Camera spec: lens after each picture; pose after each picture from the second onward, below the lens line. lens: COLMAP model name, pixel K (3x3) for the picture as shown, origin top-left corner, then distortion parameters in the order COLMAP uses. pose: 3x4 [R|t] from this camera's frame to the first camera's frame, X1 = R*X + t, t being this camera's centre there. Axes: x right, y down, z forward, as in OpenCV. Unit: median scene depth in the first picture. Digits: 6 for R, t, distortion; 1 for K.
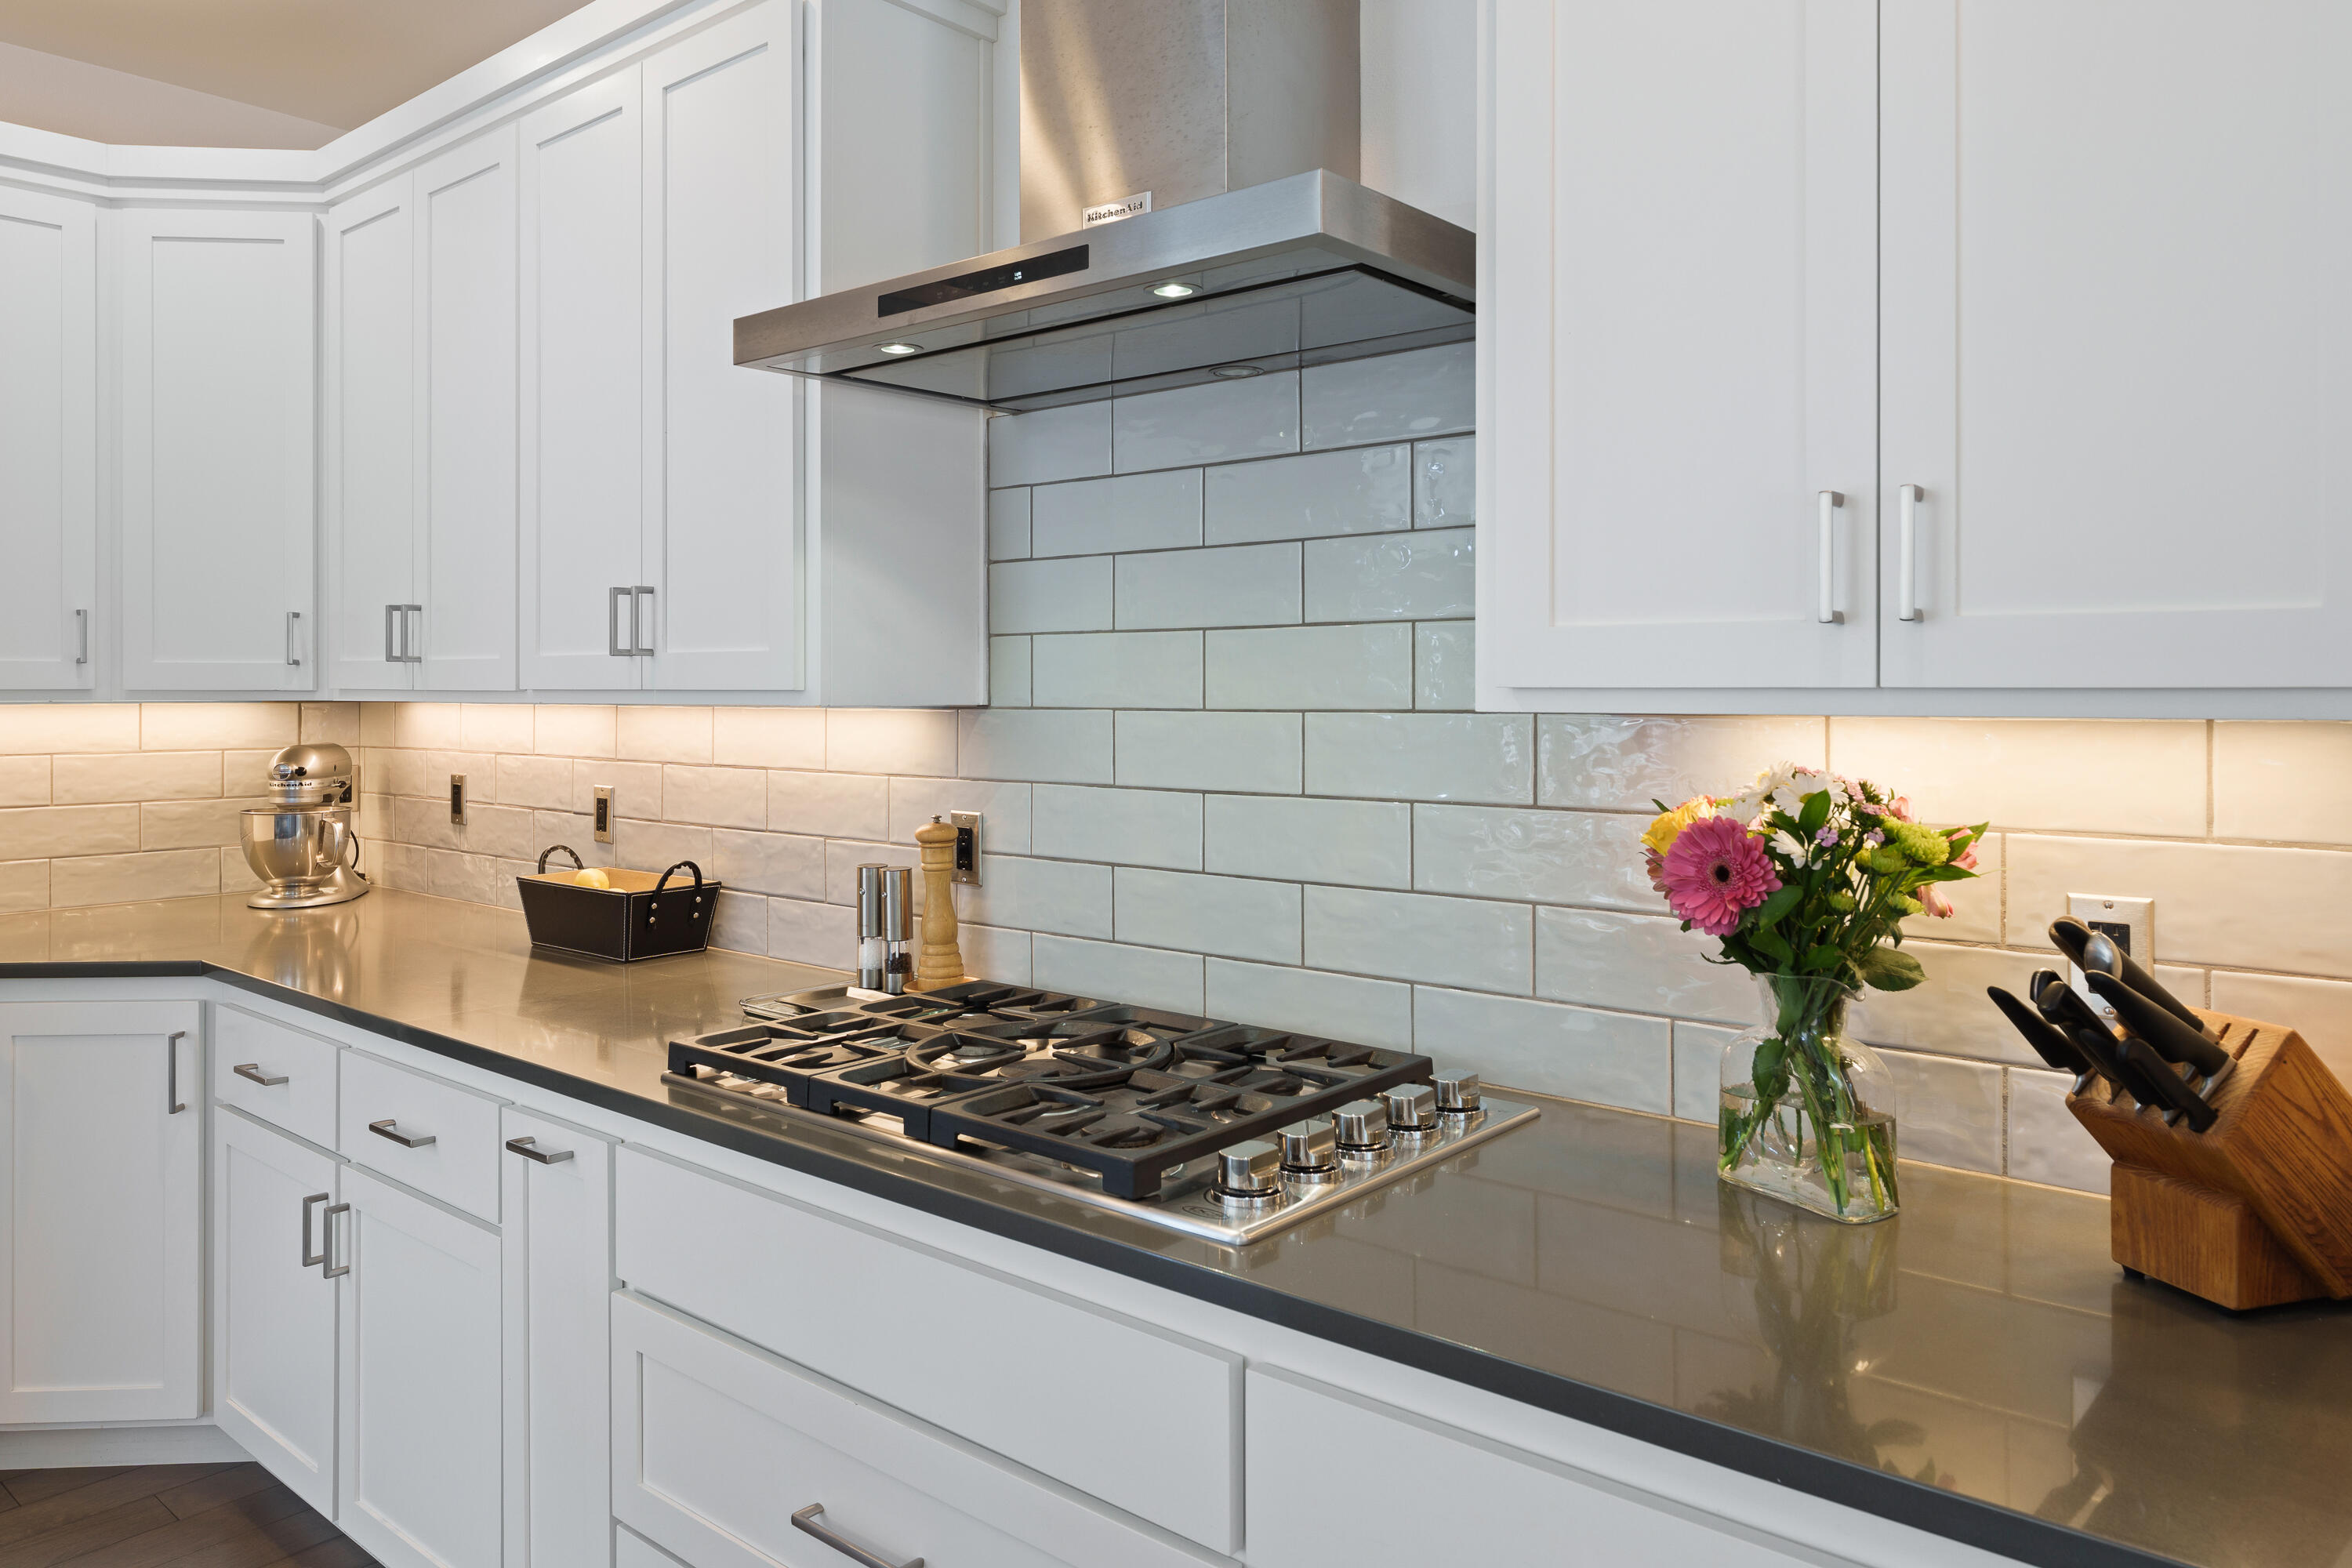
lens RADIAL K [[1581.9, 0, 1175.9], [0, 1581.9, 697.3], [0, 0, 1]] dist [0.001300, 0.000737]
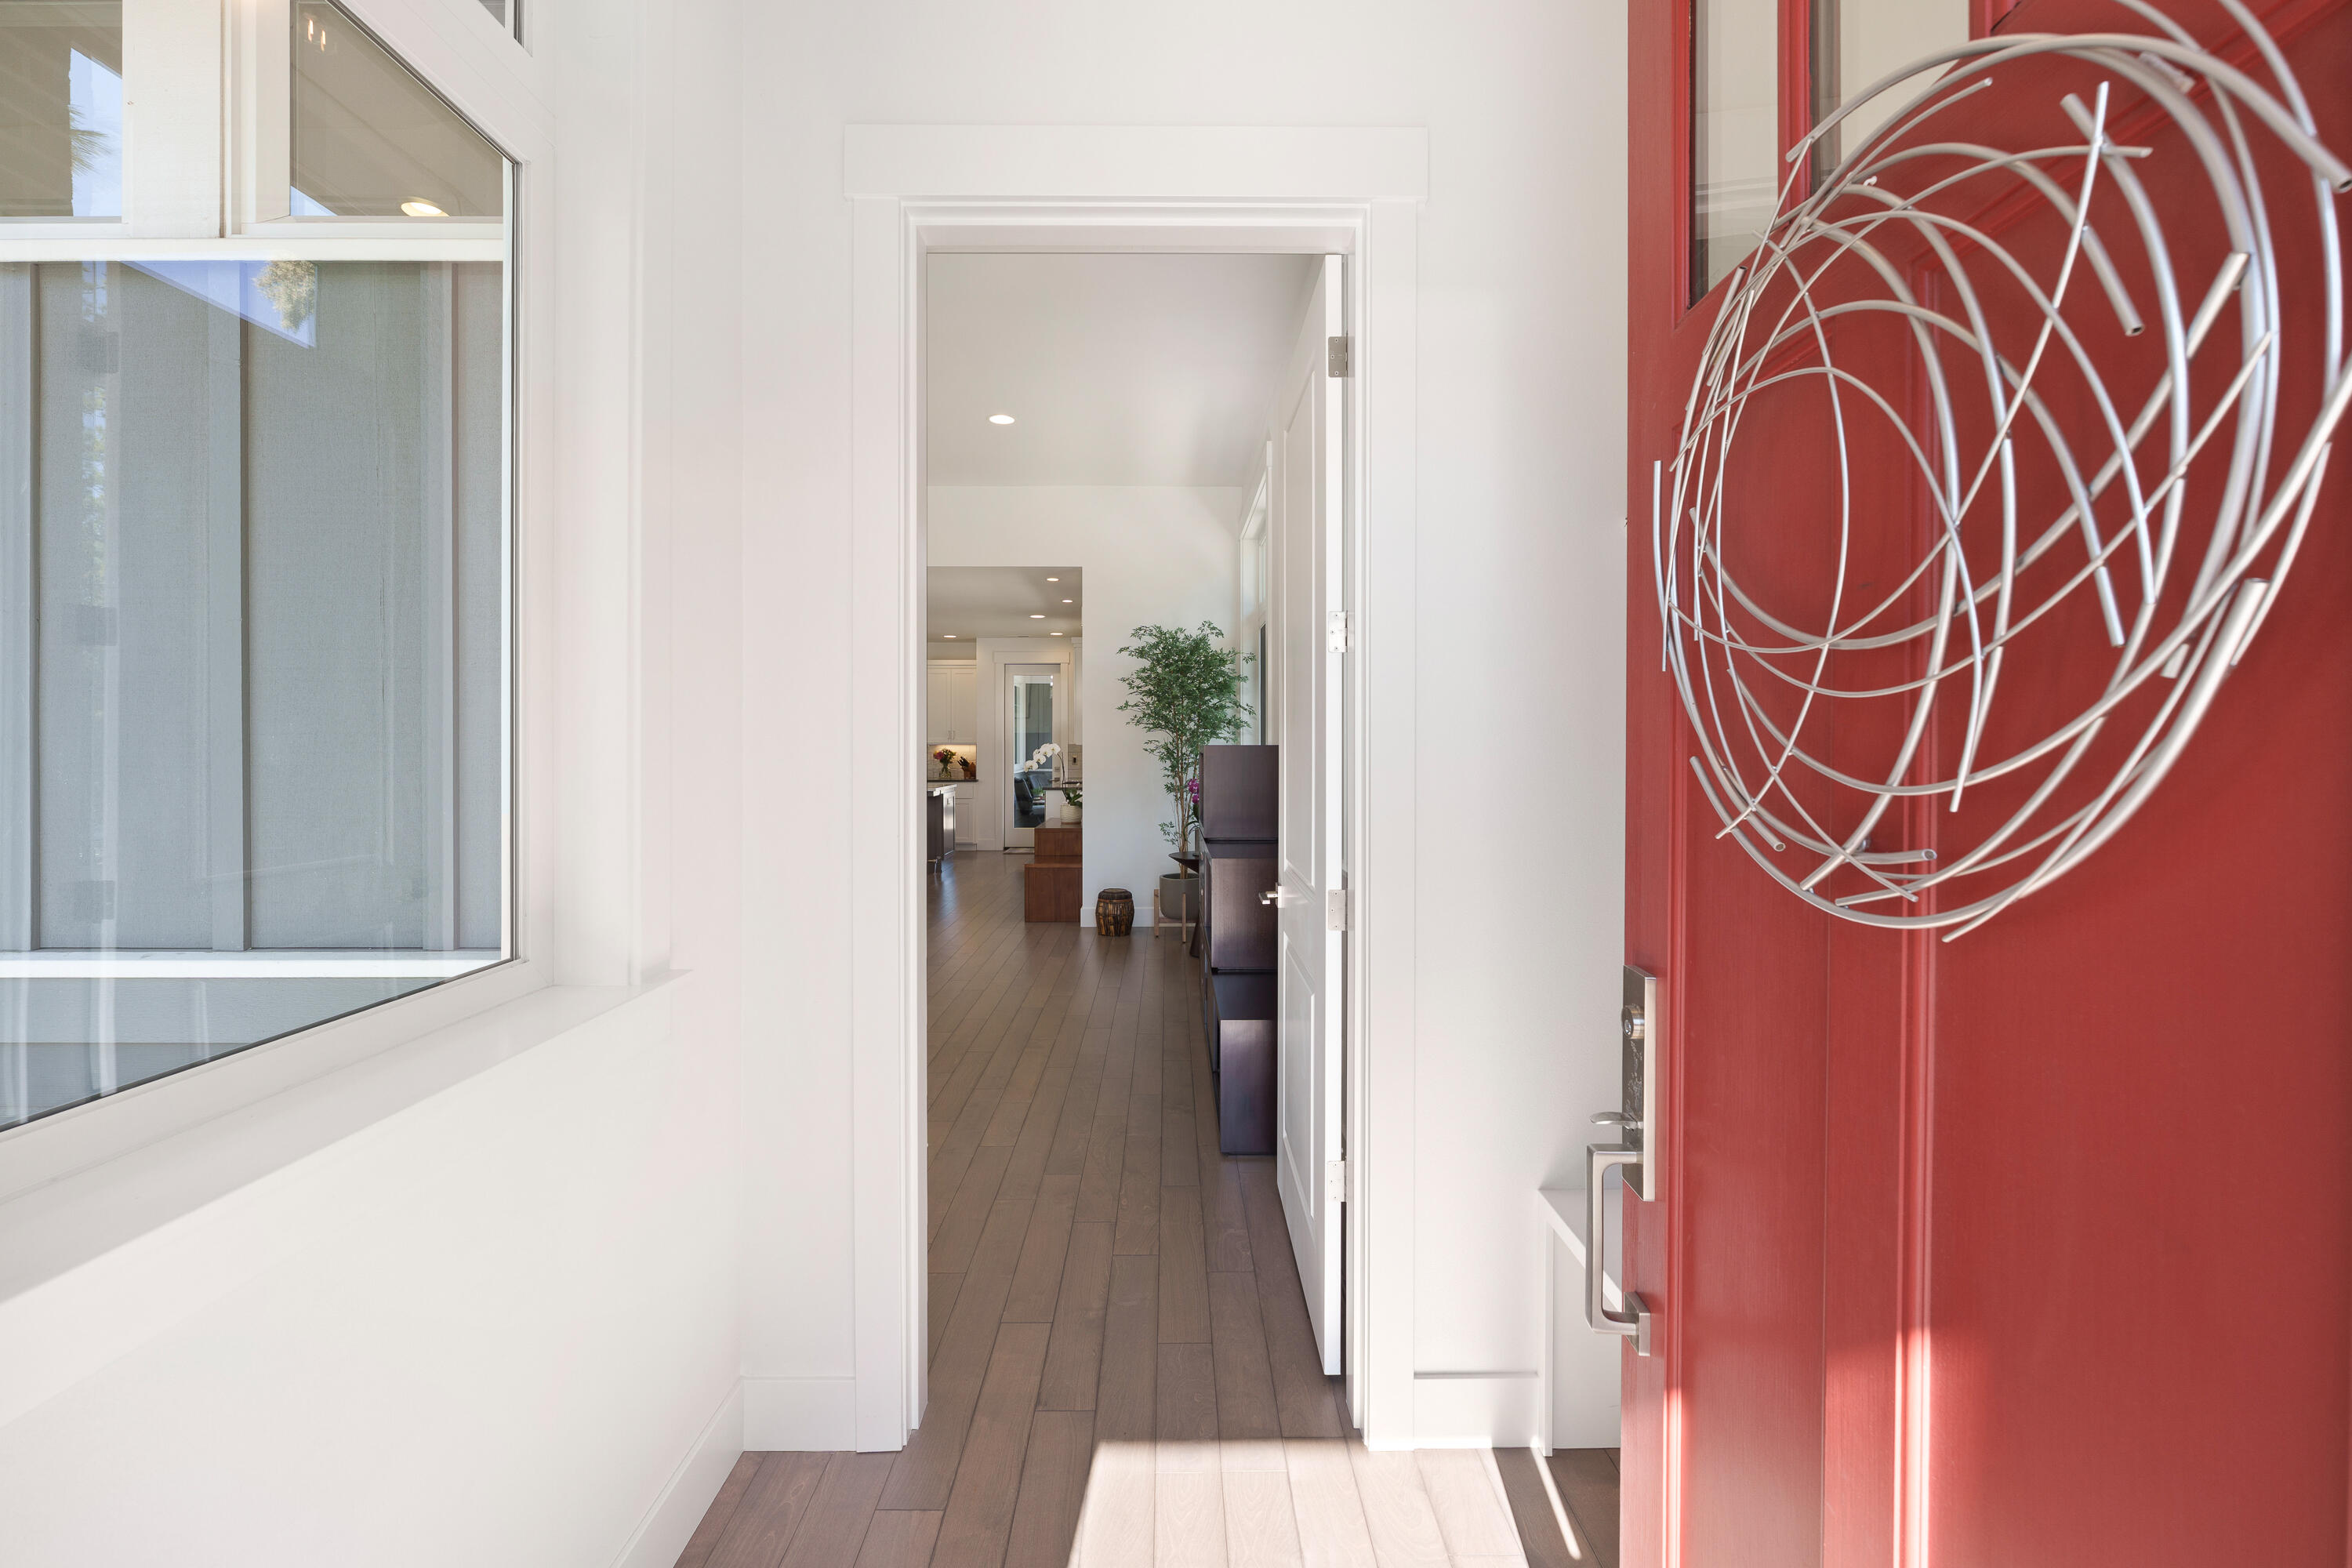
lens RADIAL K [[979.4, 0, 1176.3], [0, 979.4, 738.2], [0, 0, 1]] dist [0.000713, 0.000023]
pose [[0.758553, -0.000175, 0.651611, -2.749144], [0.002609, 0.999993, -0.002768, -0.010998], [-0.651606, 0.003800, 0.758548, -5.139822]]
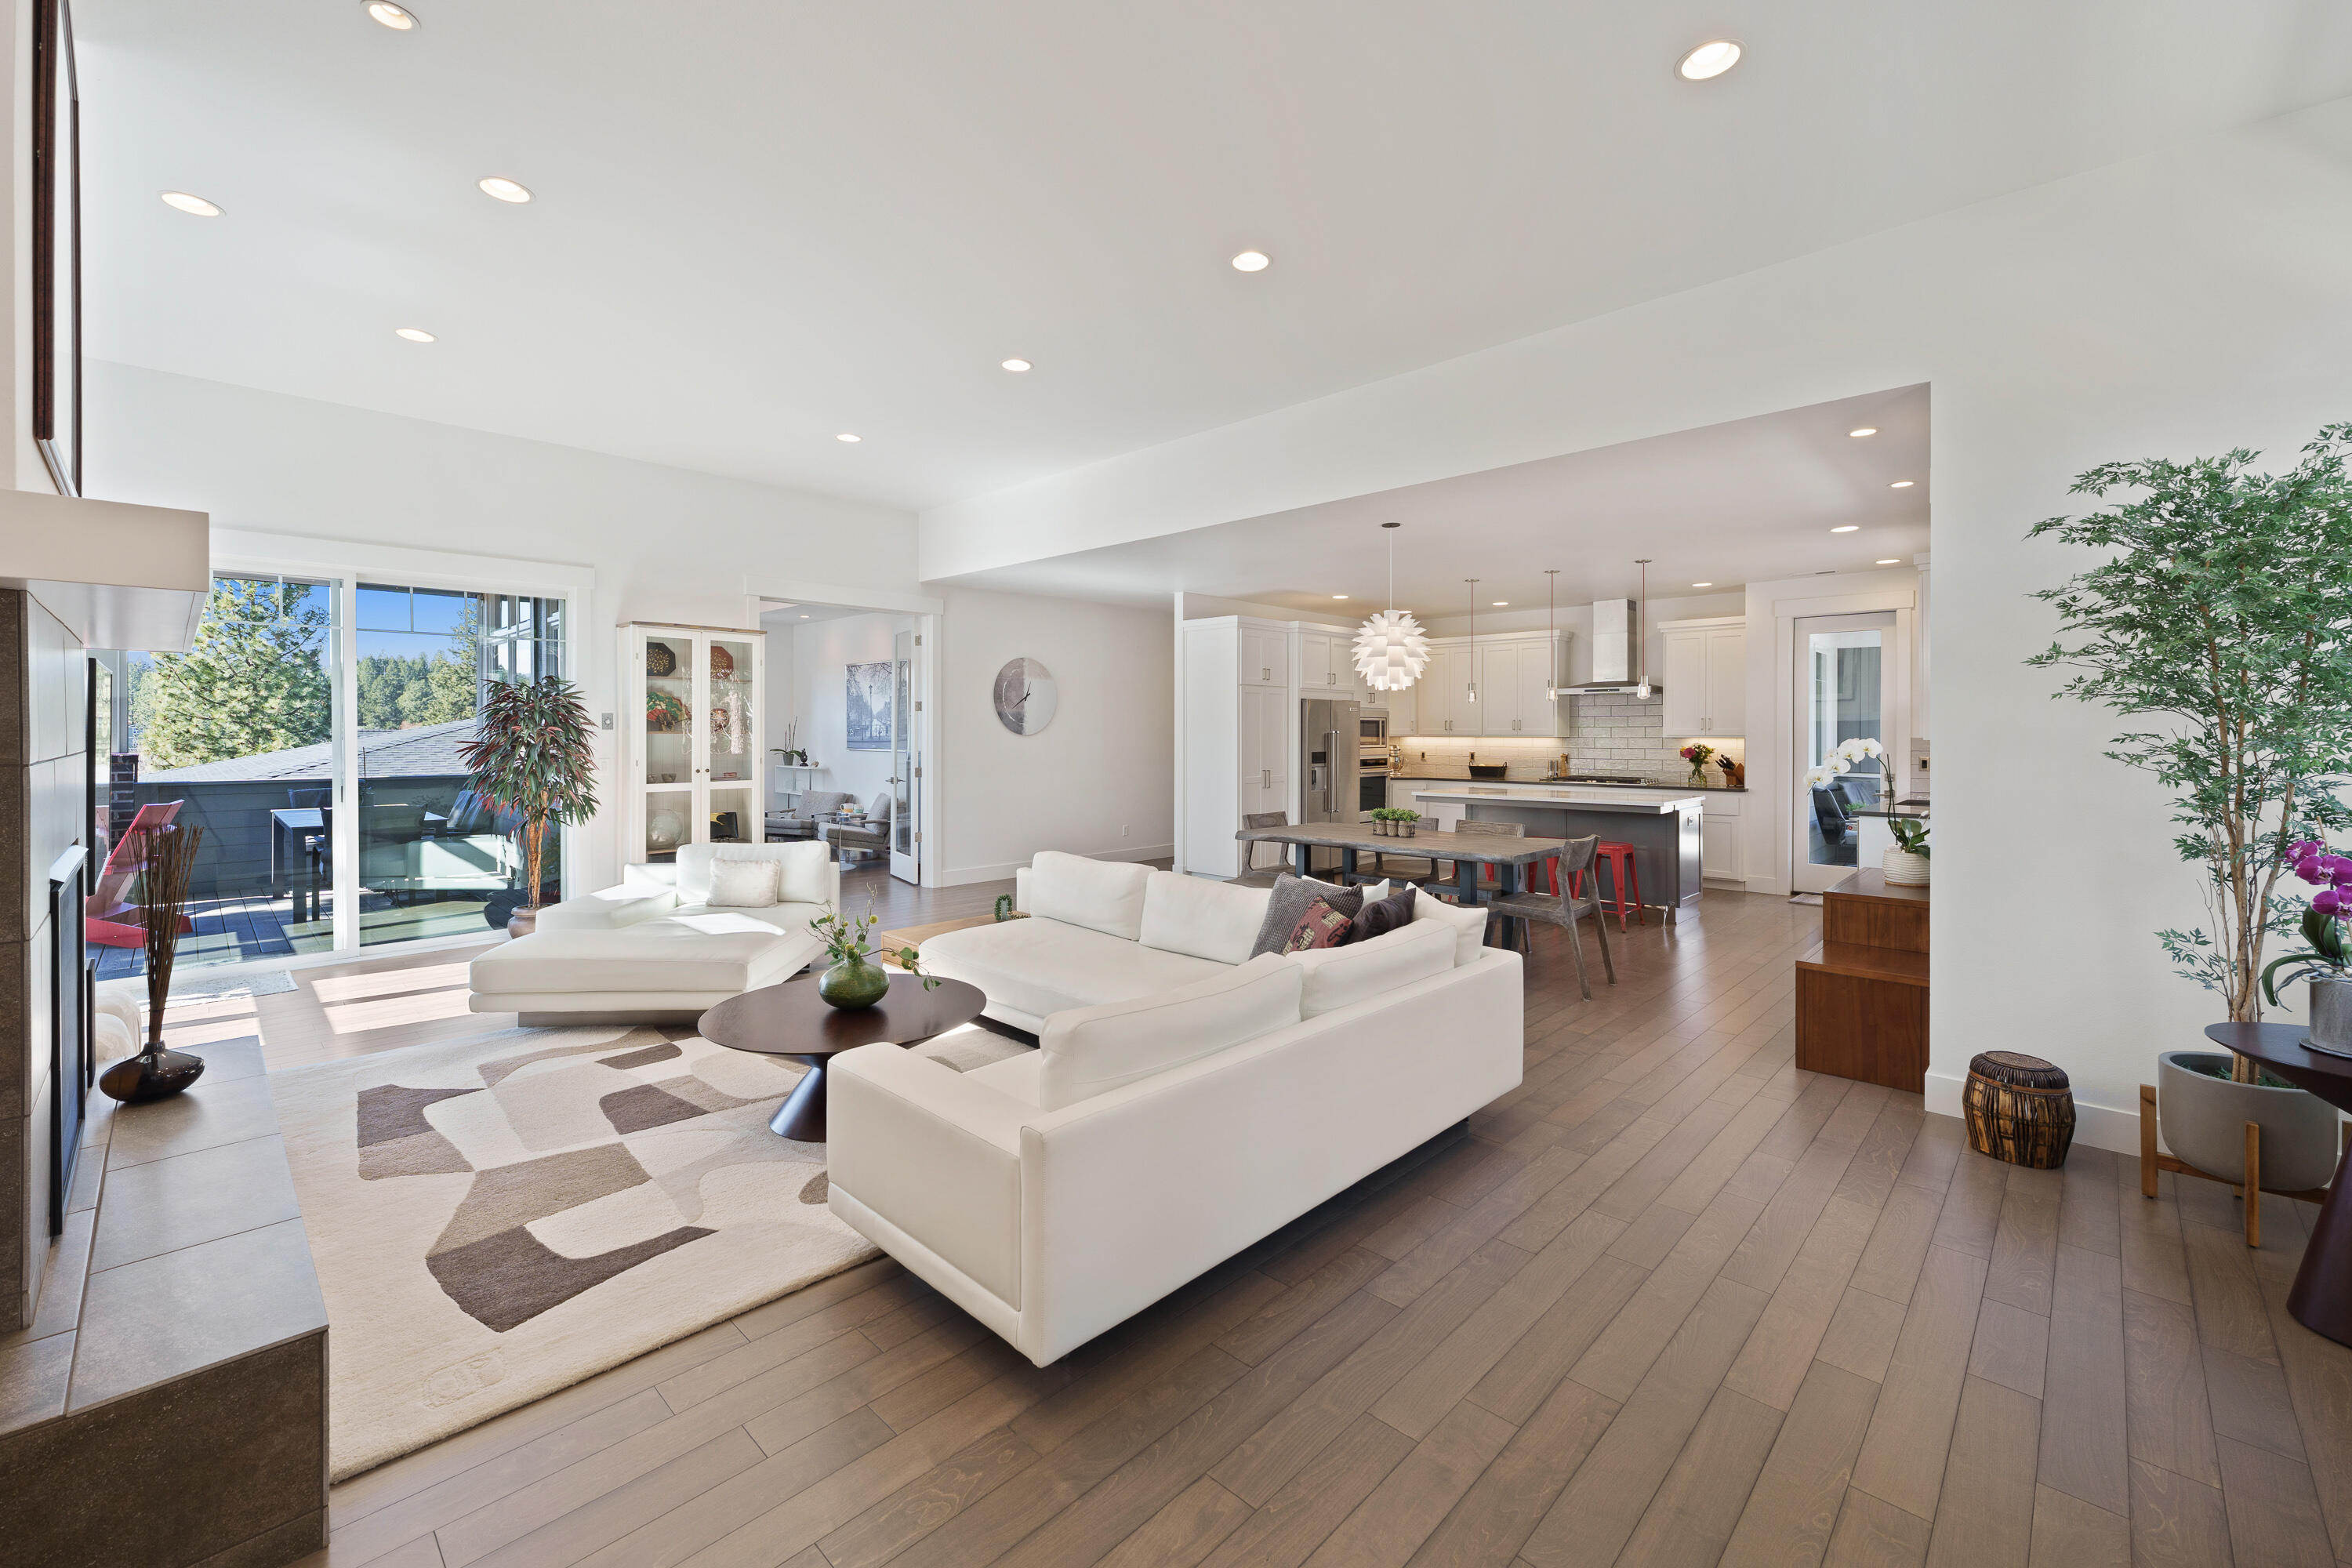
lens RADIAL K [[955.9, 0, 1166.1], [0, 955.9, 732.5], [0, 0, 1]] dist [0.000609, -0.000171]
pose [[0.997385, -0.001804, -0.072250, -1.902806], [0.001753, 0.999998, -0.000768, -0.017439], [0.072251, 0.000640, 0.997386, -3.989988]]
